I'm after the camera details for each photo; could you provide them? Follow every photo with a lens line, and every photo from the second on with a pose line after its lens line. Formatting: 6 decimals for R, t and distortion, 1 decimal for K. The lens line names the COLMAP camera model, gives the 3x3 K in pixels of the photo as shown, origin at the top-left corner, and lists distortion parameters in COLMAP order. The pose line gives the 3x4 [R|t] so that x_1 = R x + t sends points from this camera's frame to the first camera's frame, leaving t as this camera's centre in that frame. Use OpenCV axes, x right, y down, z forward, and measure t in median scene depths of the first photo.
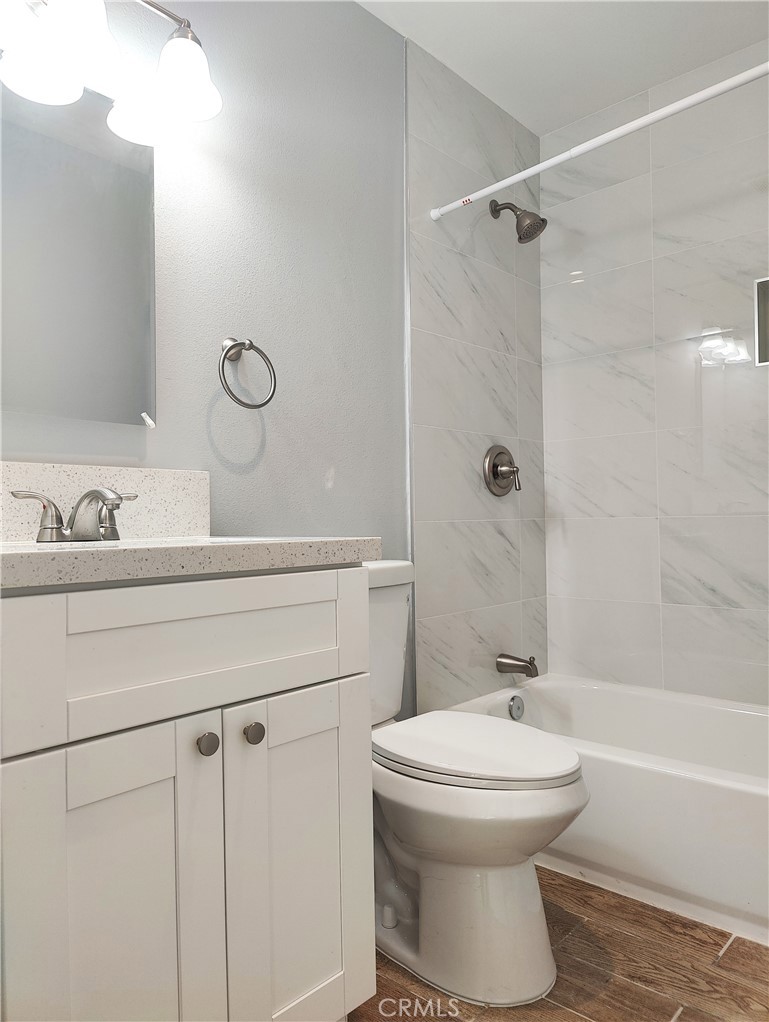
lens RADIAL K [[714.4, 0, 386.8], [0, 714.4, 513.5], [0, 0, 1]] dist [0.007545, -0.000476]
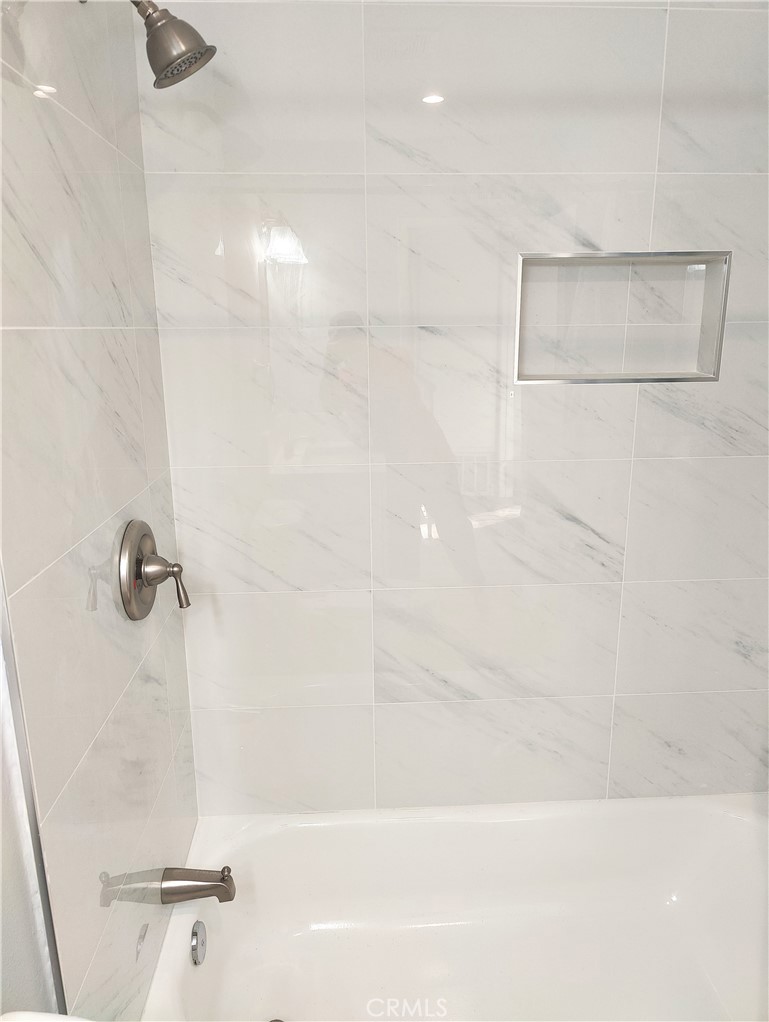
lens RADIAL K [[714.4, 0, 388.4], [0, 714.4, 512.2], [0, 0, 1]] dist [0.007545, -0.000476]
pose [[0.695176, -0.169264, 0.698627, -0.070496], [-0.013649, 0.968599, 0.248255, -0.235163], [-0.718710, -0.182117, 0.671037, 0.549014]]
